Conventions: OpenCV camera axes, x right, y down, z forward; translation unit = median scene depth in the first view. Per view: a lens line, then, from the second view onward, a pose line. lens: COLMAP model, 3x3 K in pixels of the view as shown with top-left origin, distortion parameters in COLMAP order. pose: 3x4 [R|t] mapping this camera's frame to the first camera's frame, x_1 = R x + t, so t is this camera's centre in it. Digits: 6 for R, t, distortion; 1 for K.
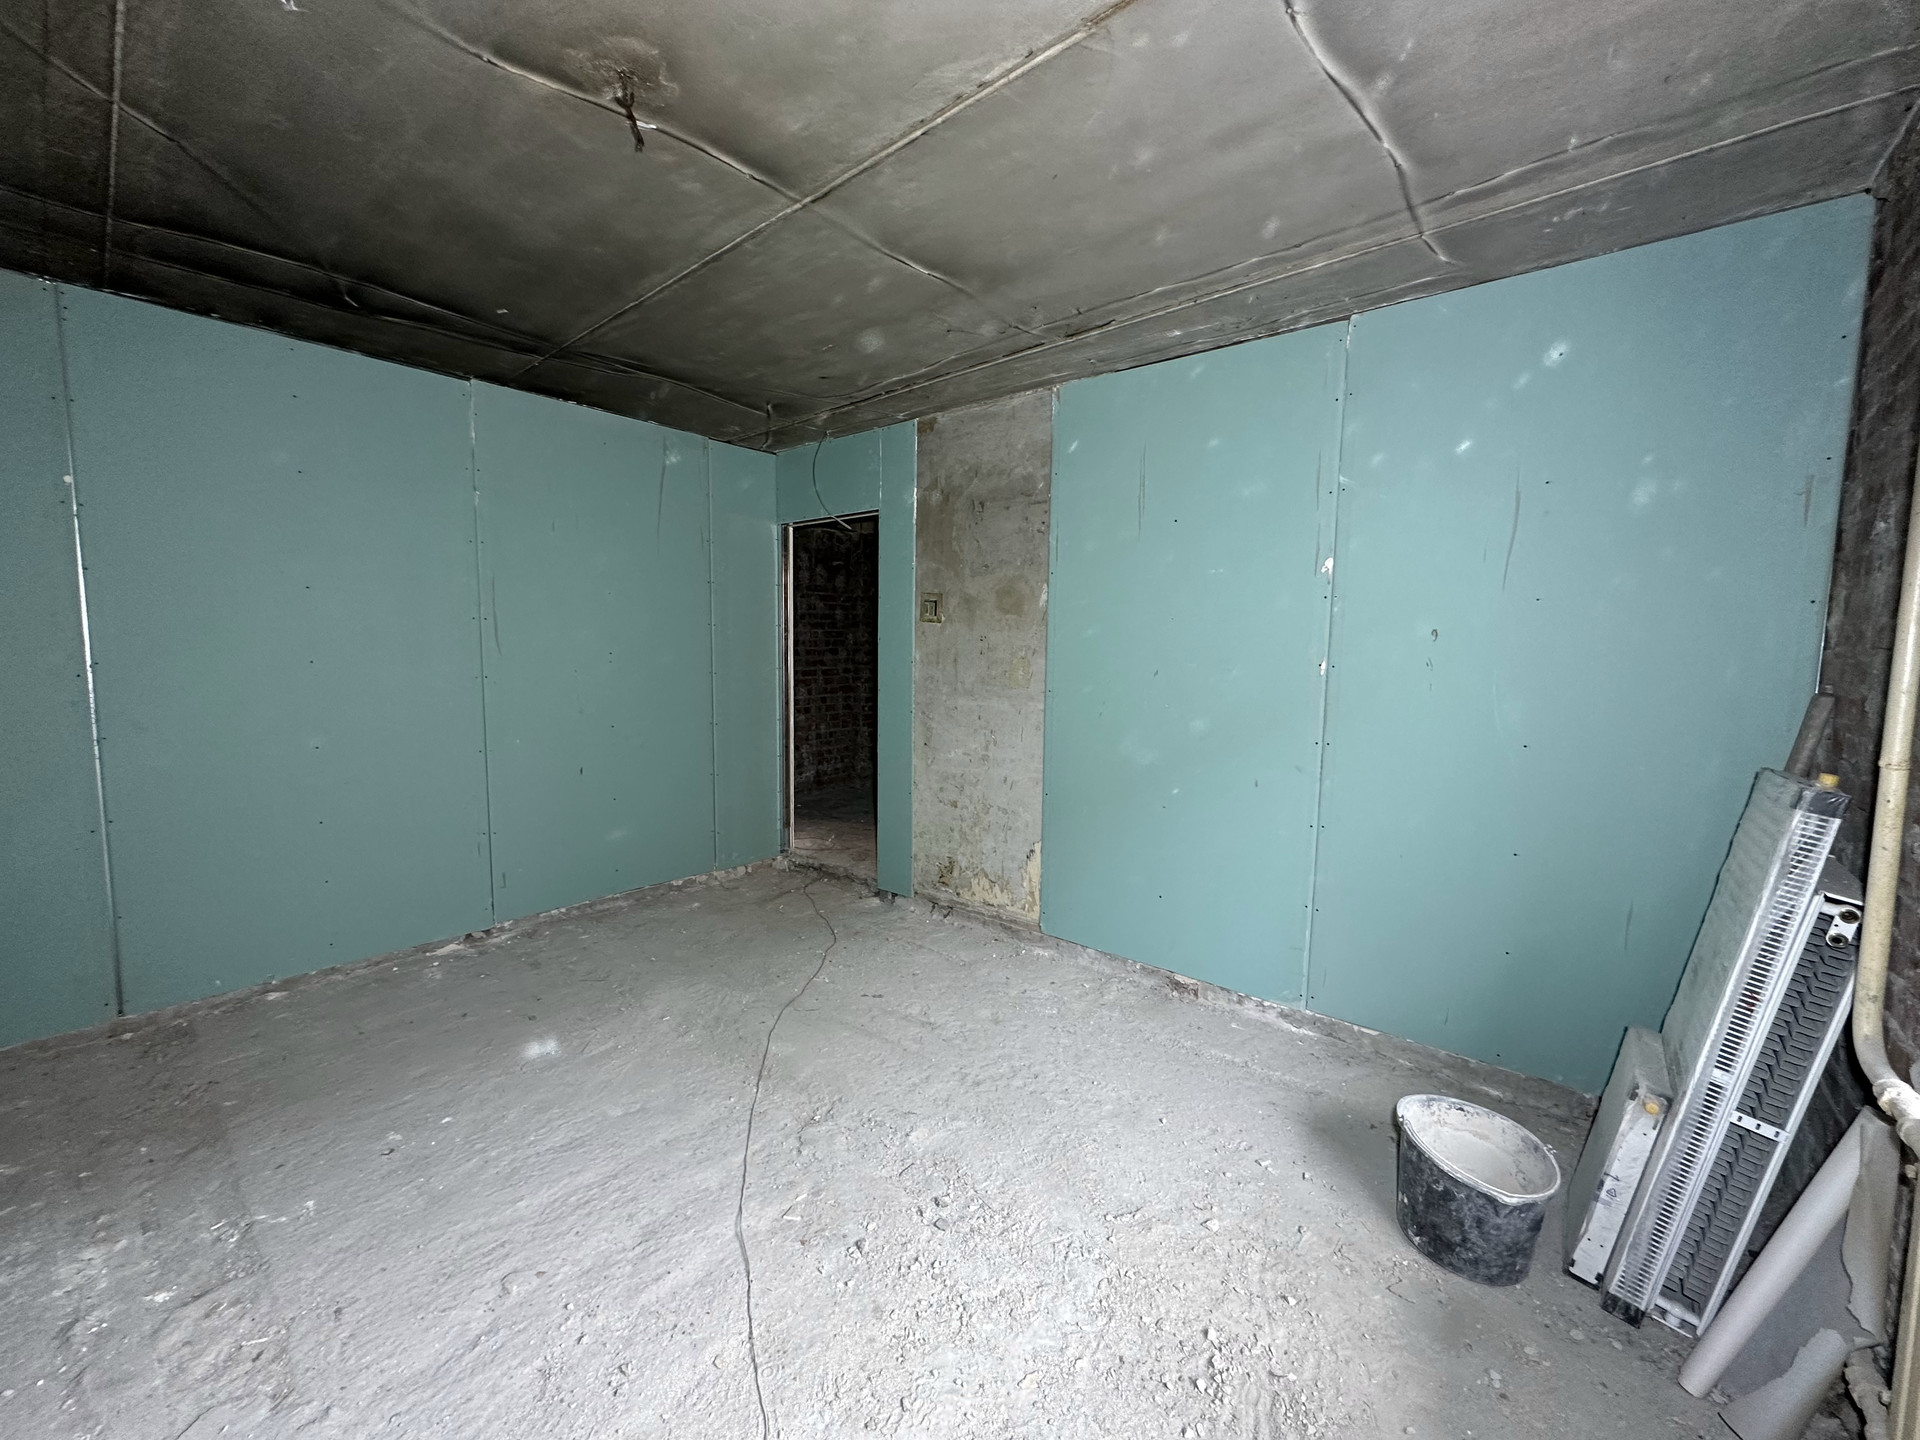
lens RADIAL K [[767.4, 0, 960.0], [0, 767.4, 720.0], [0, 0, 1]] dist [-0.001728, 0.000363]
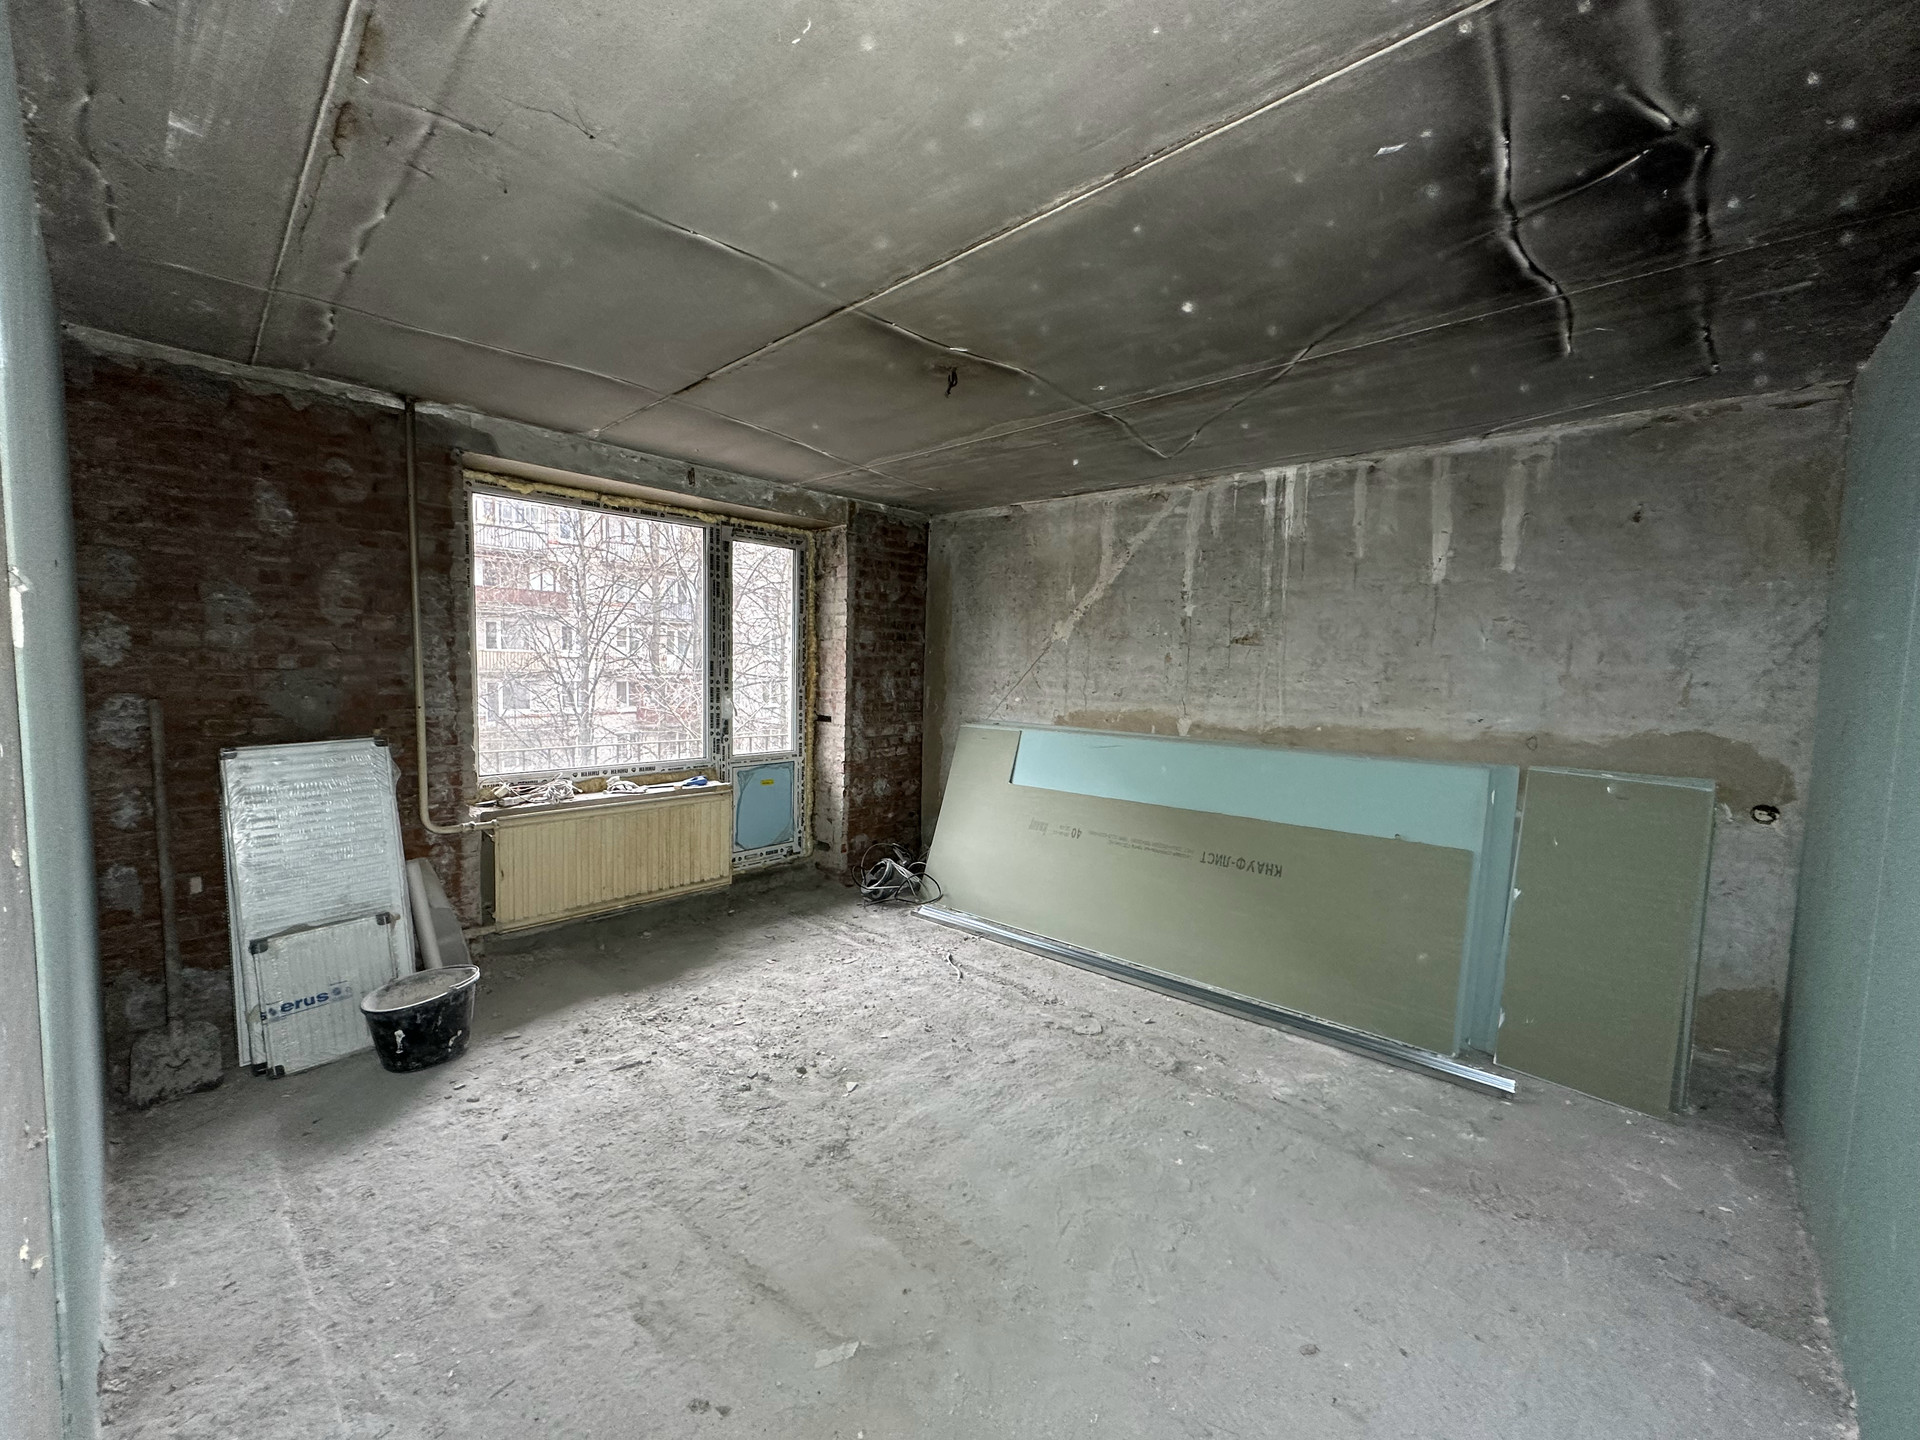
lens RADIAL K [[767.4, 0, 960.0], [0, 767.4, 720.0], [0, 0, 1]] dist [-0.001728, 0.000363]
pose [[-0.997324, -0.041640, 0.060087, -0.460142], [-0.031315, 0.986036, 0.163561, -0.276054], [-0.066059, 0.161242, -0.984702, 2.222333]]
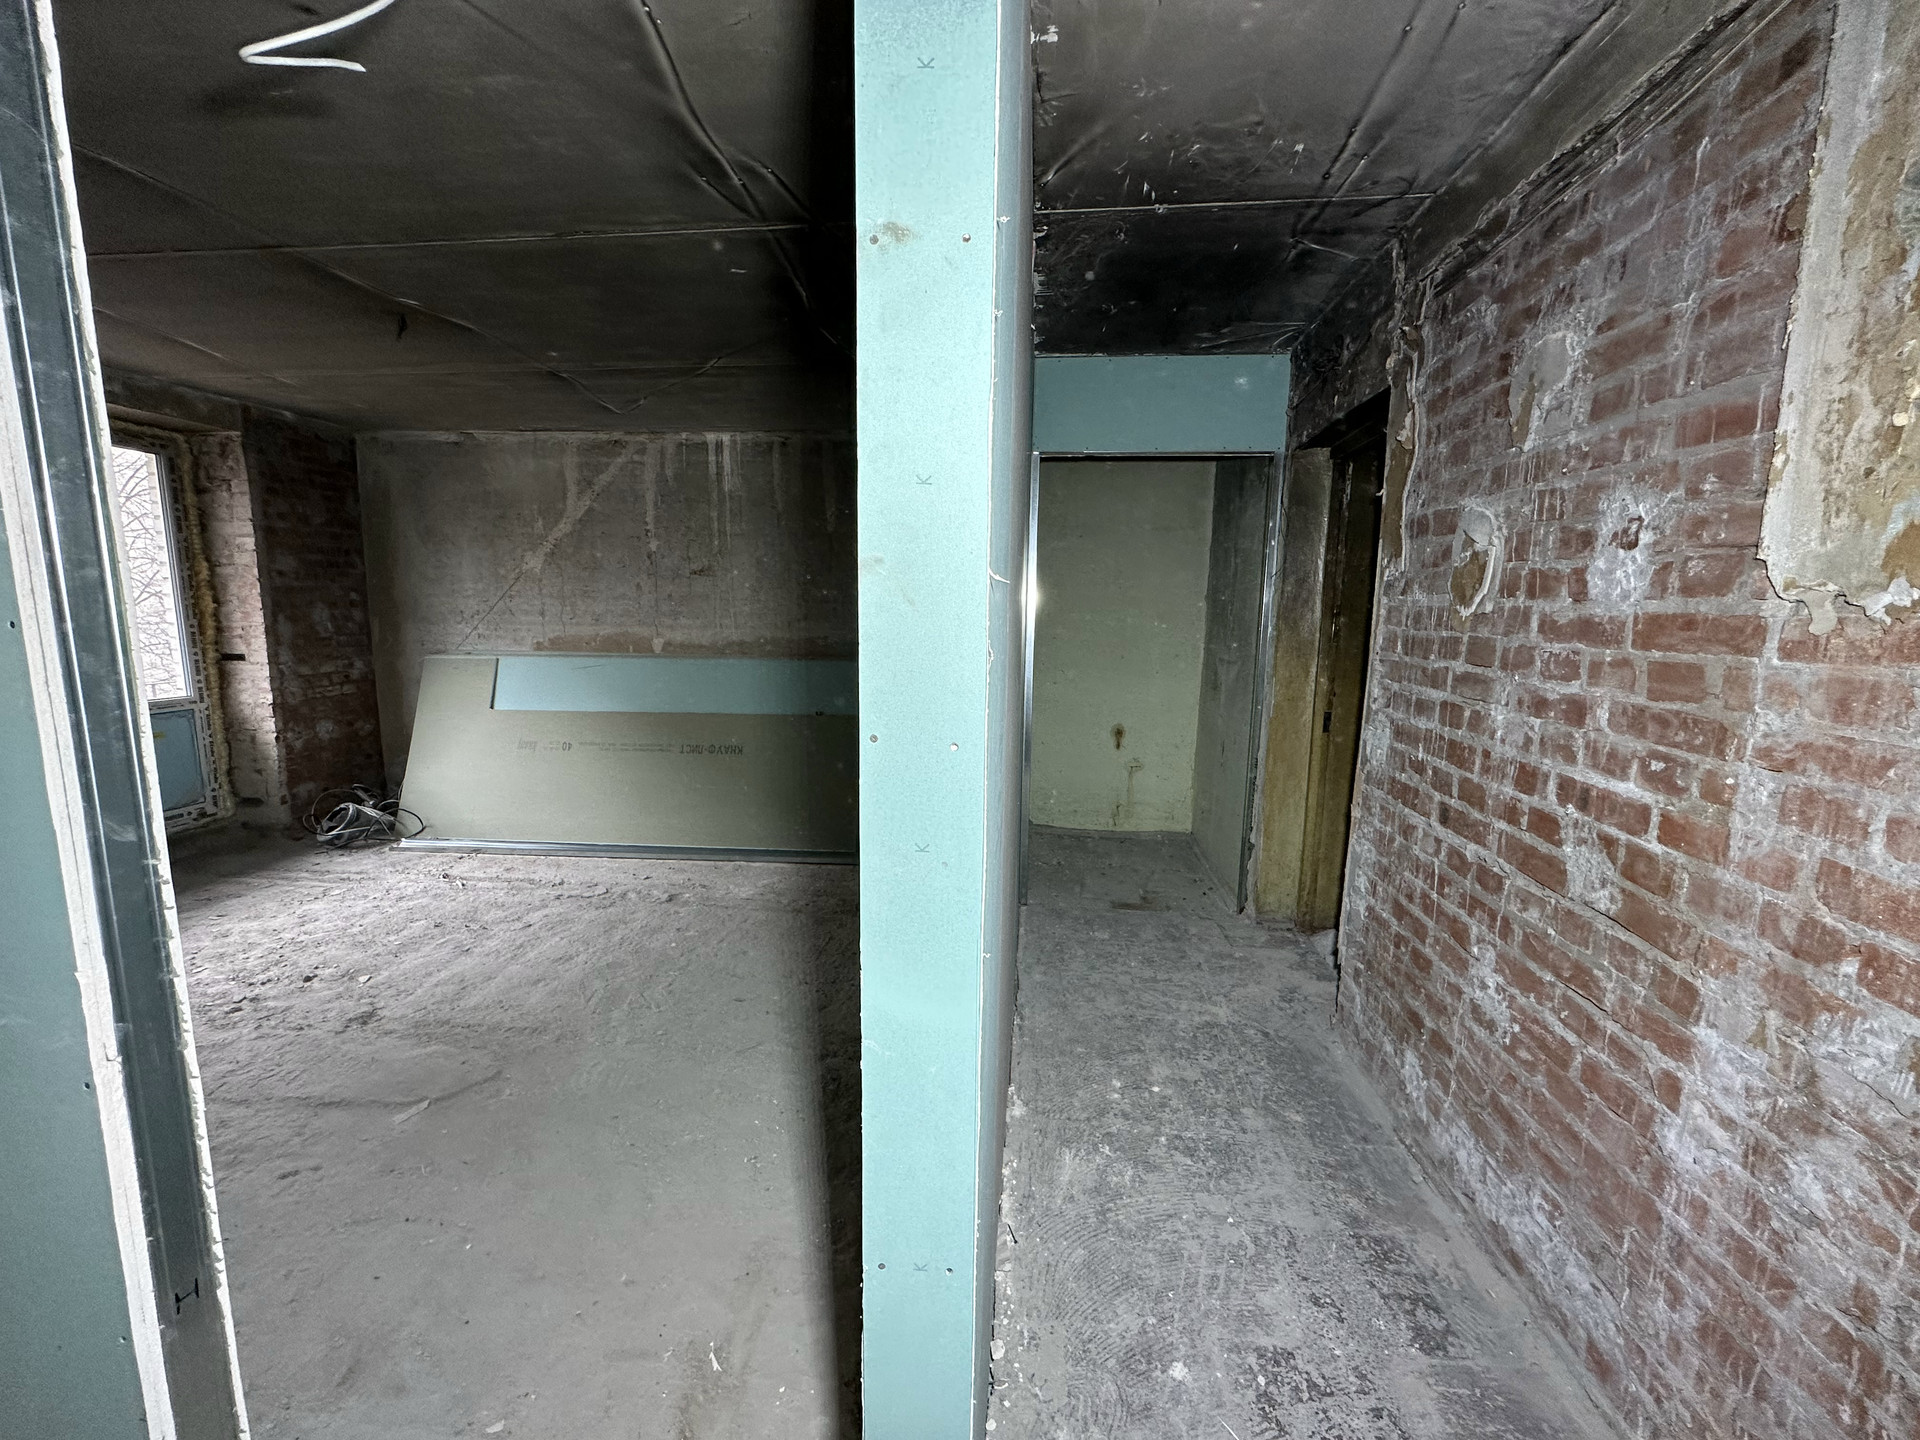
lens RADIAL K [[767.4, 0, 960.0], [0, 767.4, 720.0], [0, 0, 1]] dist [-0.001728, 0.000363]
pose [[-0.836317, 0.054326, -0.545547, -0.391820], [-0.073631, 0.974933, 0.209961, -0.293149], [0.543279, 0.215763, -0.811353, 2.739894]]
